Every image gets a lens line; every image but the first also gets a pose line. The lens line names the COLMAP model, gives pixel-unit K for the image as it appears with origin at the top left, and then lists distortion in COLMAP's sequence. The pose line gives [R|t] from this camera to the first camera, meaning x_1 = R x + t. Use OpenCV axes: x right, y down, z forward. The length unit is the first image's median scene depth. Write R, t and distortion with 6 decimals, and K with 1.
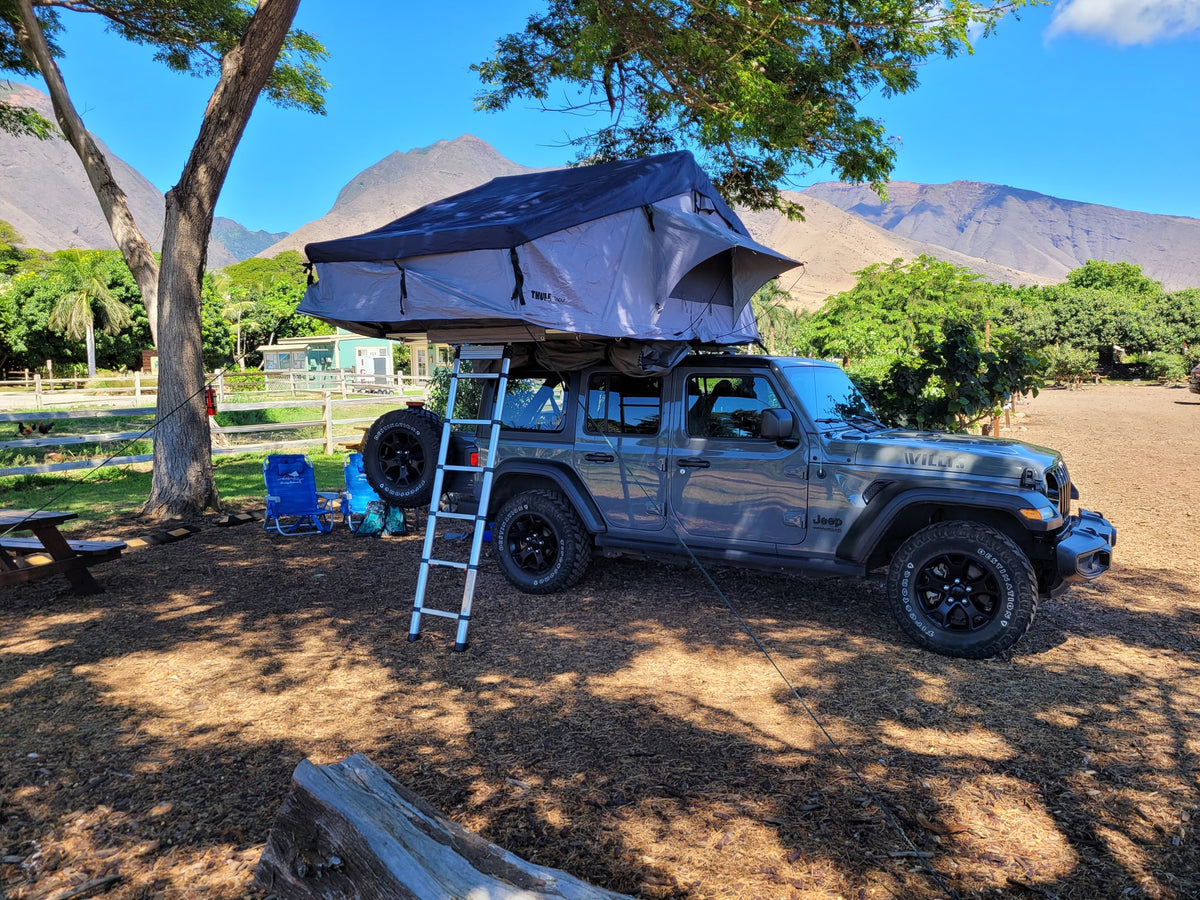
lens RADIAL K [[914.8, 0, 596.4], [0, 914.8, 443.7], [0, 0, 1]] dist [0.057548, -0.047210]
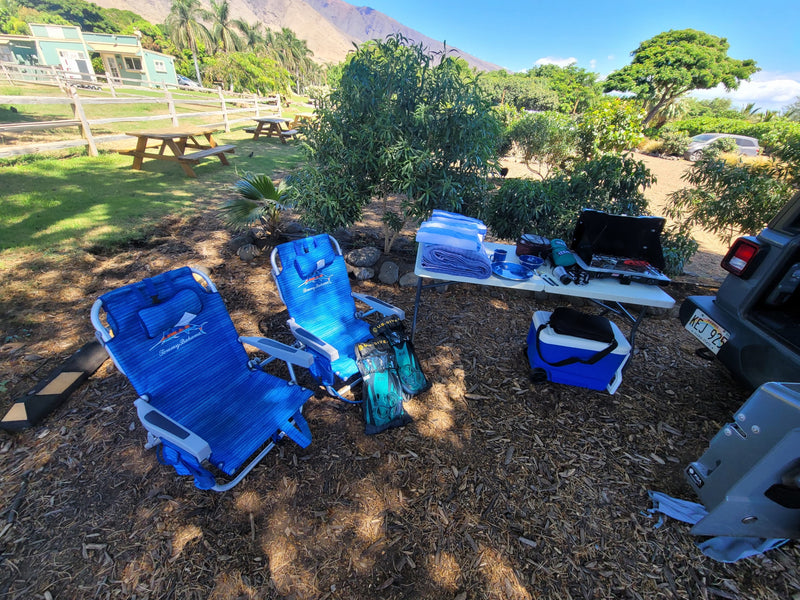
lens RADIAL K [[332.4, 0, 400.0], [0, 332.4, 300.0], [0, 0, 1]] dist [-0.003964, -0.000878]
pose [[0.887856, -0.160189, 0.431337, -0.073202], [-0.054285, 0.894426, 0.443910, -0.012720], [-0.456909, -0.417543, 0.785425, 0.199790]]
